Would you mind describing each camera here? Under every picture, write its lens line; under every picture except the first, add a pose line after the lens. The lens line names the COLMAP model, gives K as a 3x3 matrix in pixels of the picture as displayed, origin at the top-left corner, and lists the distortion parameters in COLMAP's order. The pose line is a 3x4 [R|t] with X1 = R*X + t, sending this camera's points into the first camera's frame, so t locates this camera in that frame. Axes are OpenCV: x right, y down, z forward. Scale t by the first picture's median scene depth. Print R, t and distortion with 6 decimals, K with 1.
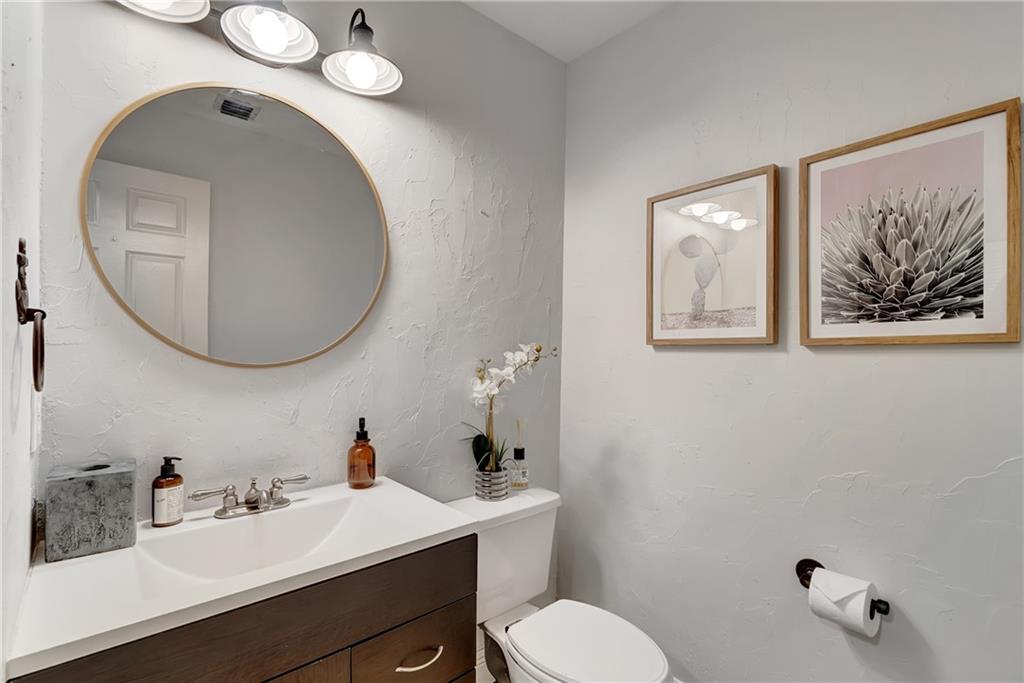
lens RADIAL K [[480.2, 0, 518.9], [0, 480.2, 341.9], [0, 0, 1]] dist [0.000950, 0.000032]
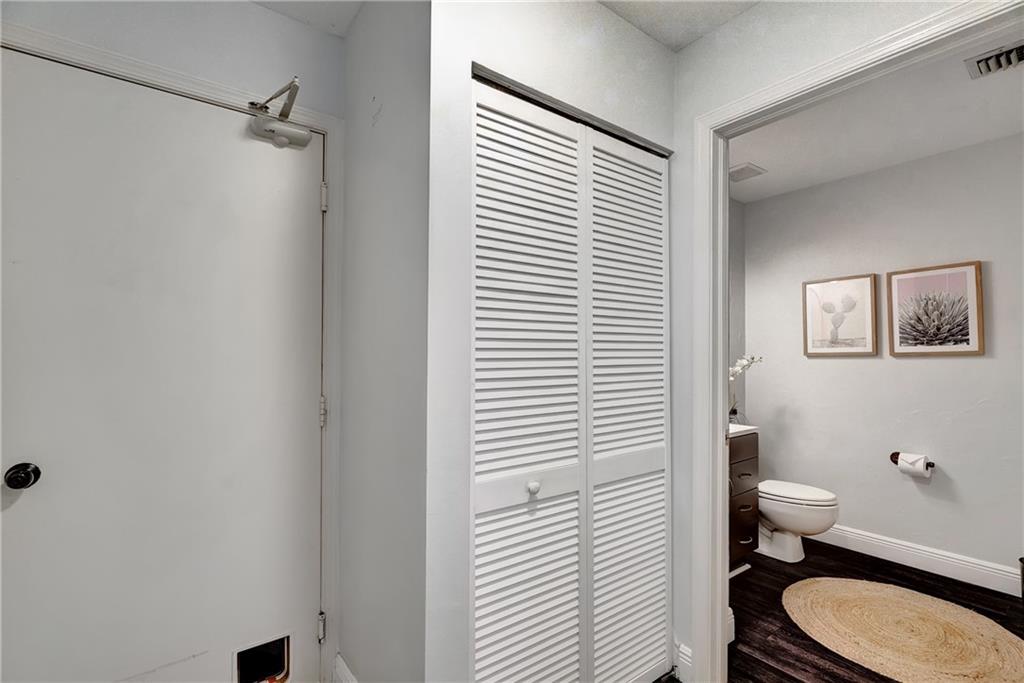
lens RADIAL K [[478.1, 0, 516.4], [0, 478.1, 336.0], [0, 0, 1]] dist [0.000547, 0.000457]
pose [[0.996628, -0.008602, -0.081595, -1.030488], [0.006089, 0.999501, -0.031003, -0.027409], [0.081821, 0.030402, 0.996183, -1.459233]]
